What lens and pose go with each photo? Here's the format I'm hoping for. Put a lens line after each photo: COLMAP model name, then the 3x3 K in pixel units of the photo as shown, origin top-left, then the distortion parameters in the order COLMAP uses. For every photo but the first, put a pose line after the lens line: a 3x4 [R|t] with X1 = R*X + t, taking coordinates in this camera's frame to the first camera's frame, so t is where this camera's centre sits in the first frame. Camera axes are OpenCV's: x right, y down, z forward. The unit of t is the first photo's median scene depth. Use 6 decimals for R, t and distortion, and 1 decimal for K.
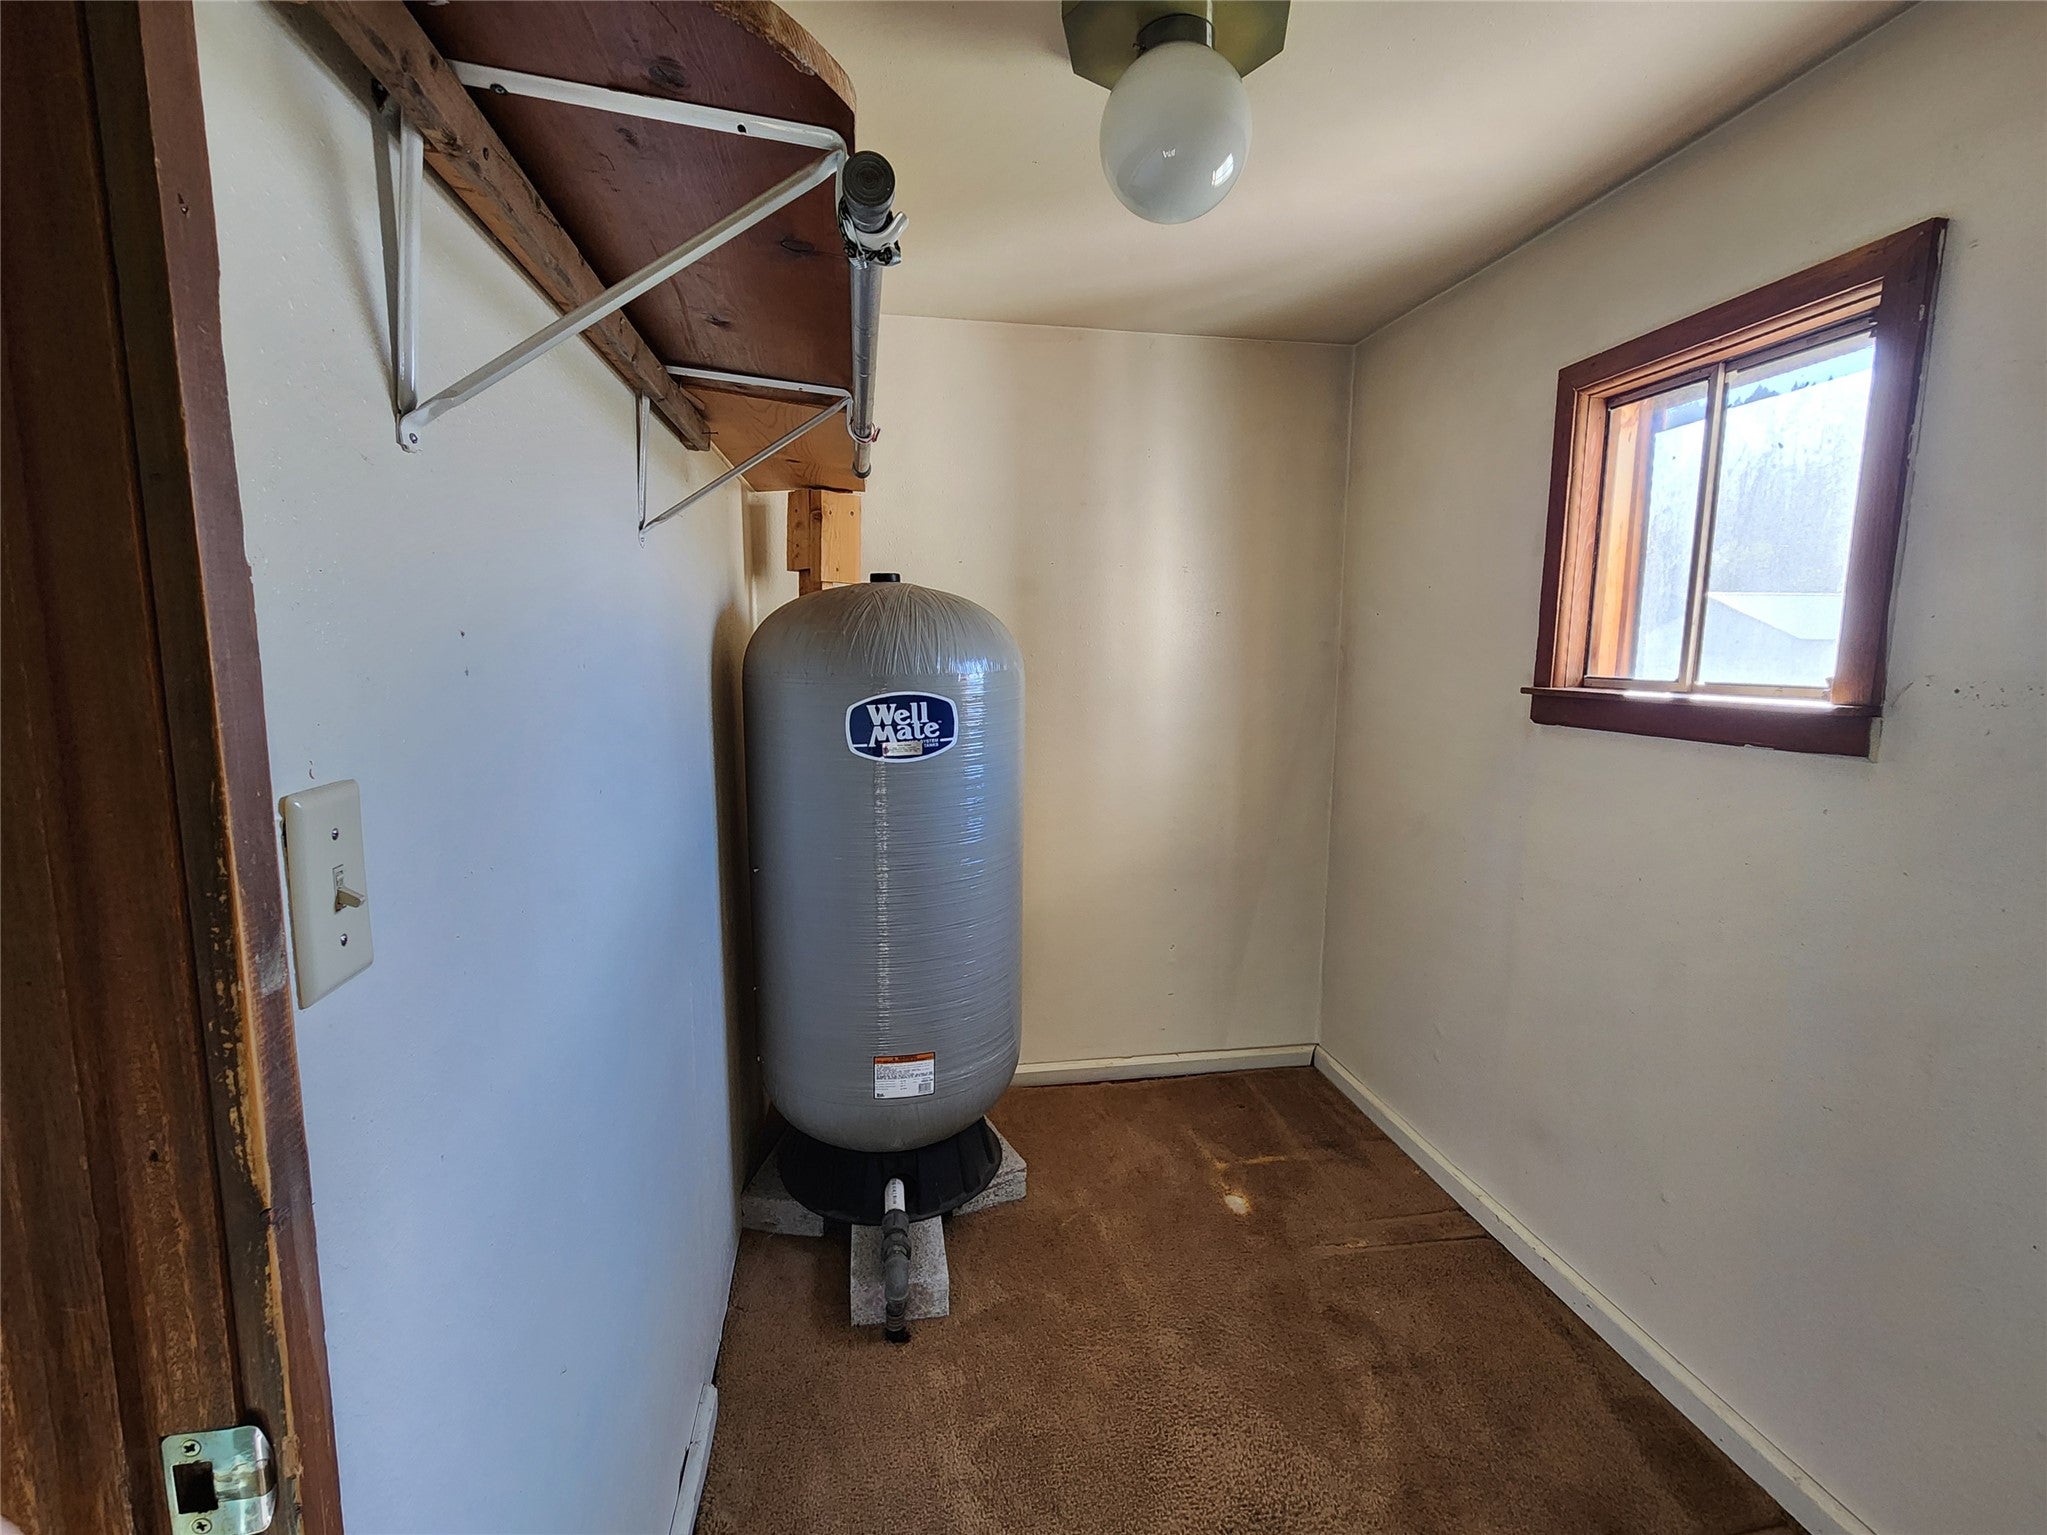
lens RADIAL K [[864.9, 0, 1084.2], [0, 864.9, 763.9], [0, 0, 1]] dist [-0.000658, 0.000520]
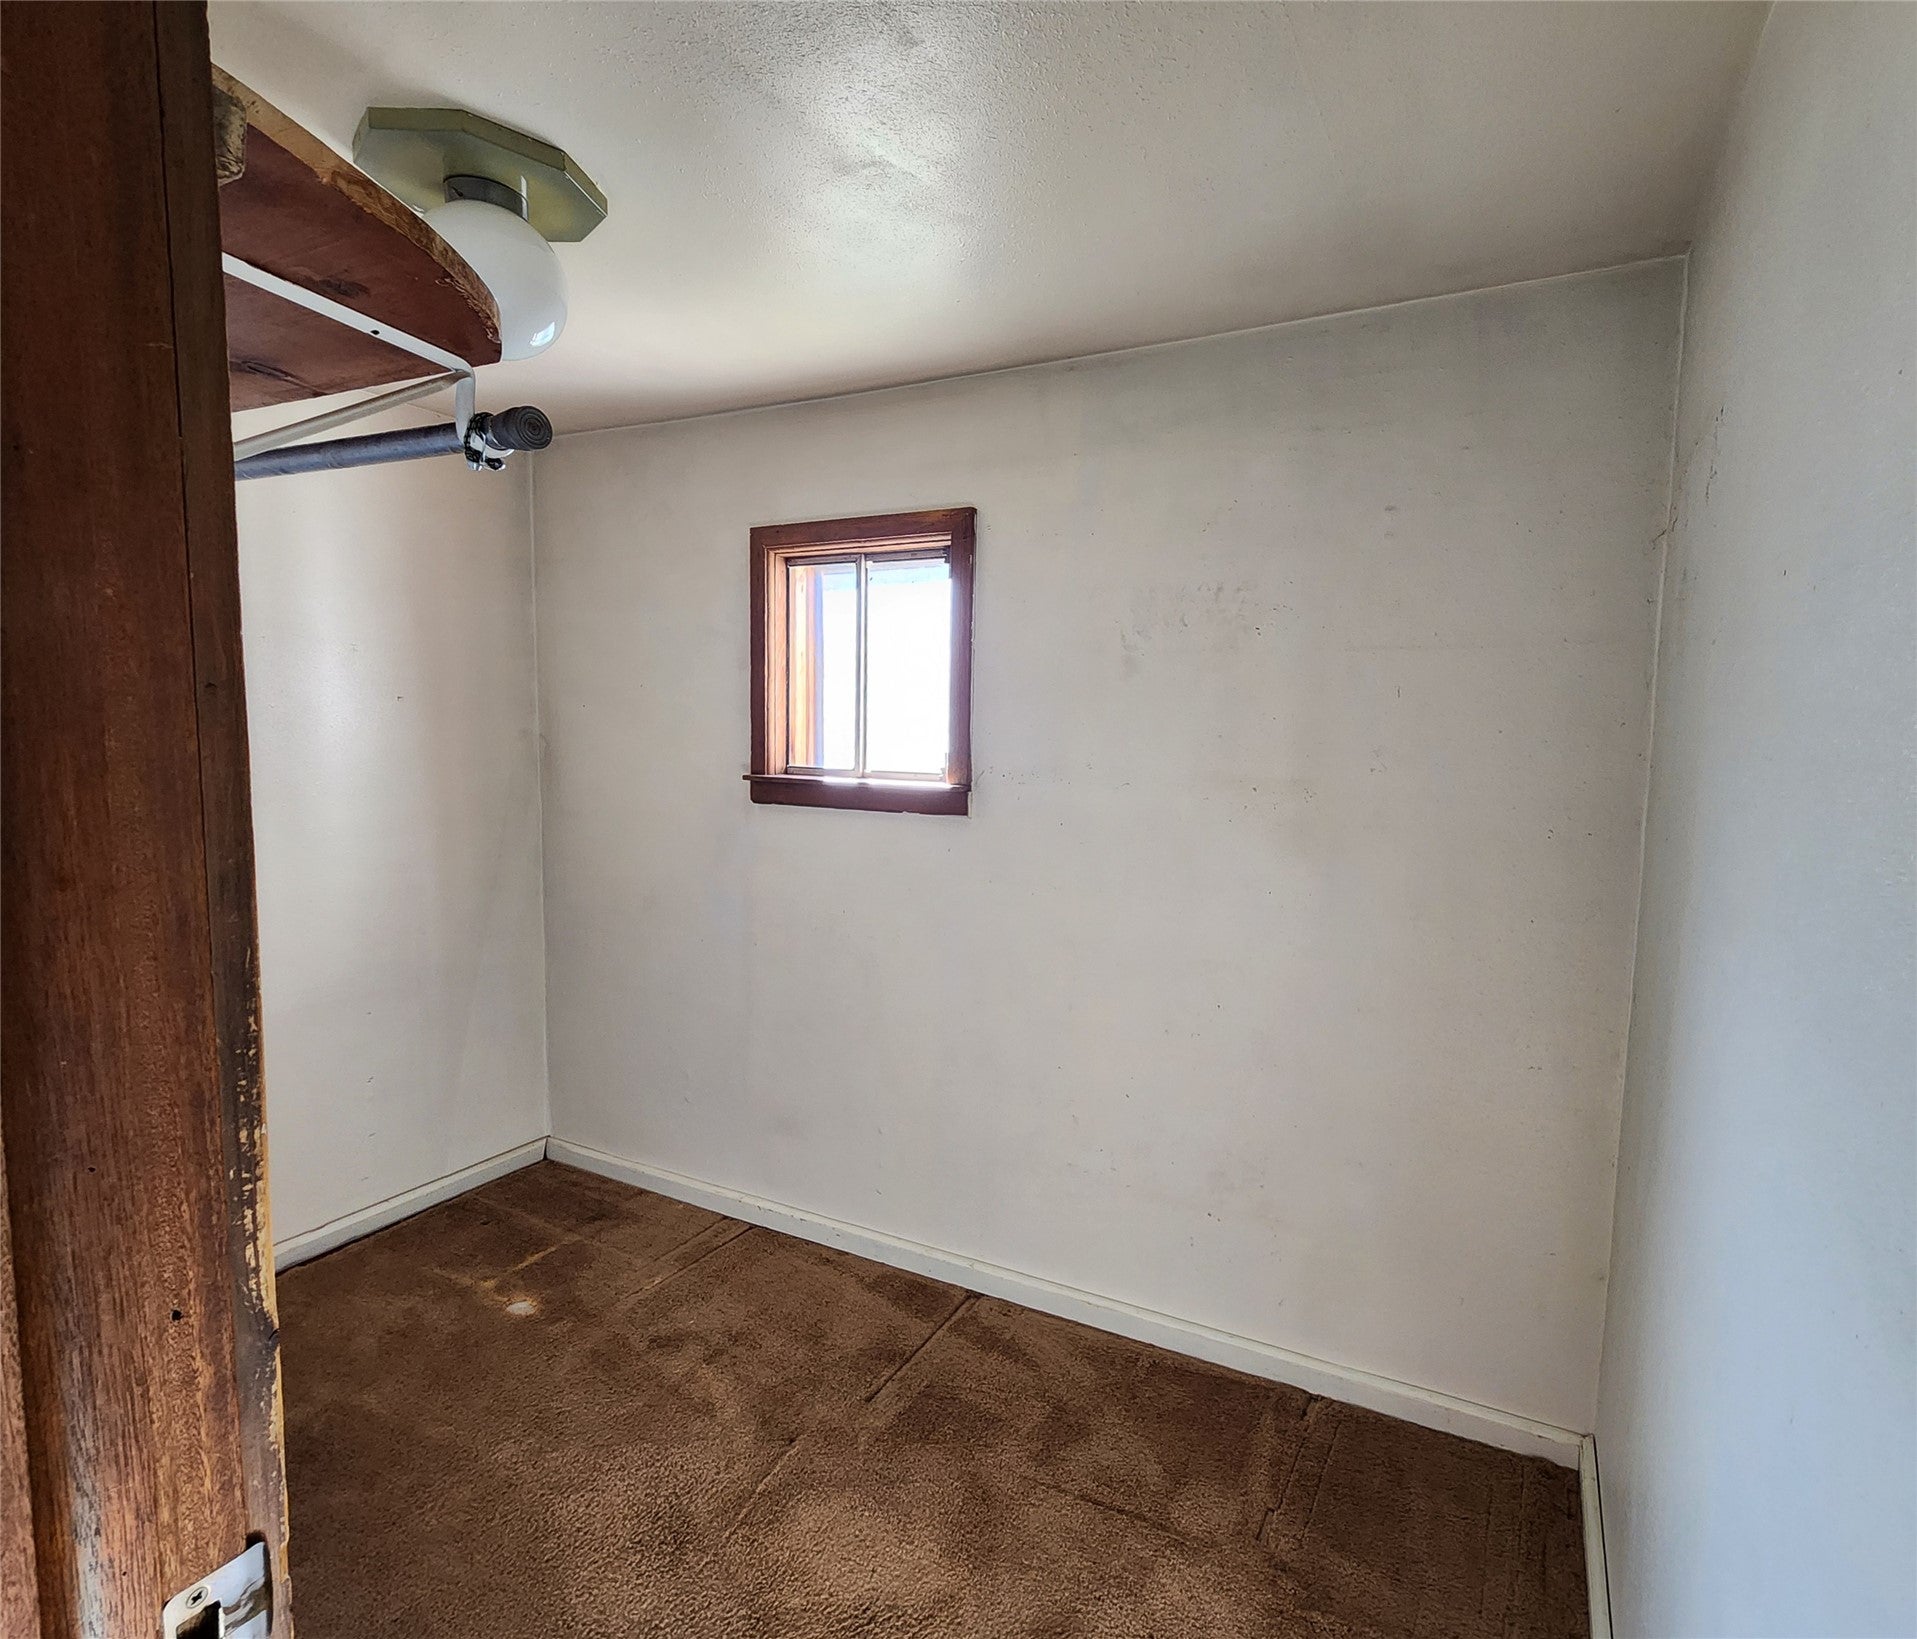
lens RADIAL K [[987.3, 0, 958.5], [0, 987.3, 819.5], [0, 0, 1]] dist [0.001641, 0.000036]
pose [[0.644753, -0.069886, 0.761190, -0.444405], [0.085216, 0.996176, 0.019280, -0.030421], [-0.759626, 0.052435, 0.648243, -0.179678]]
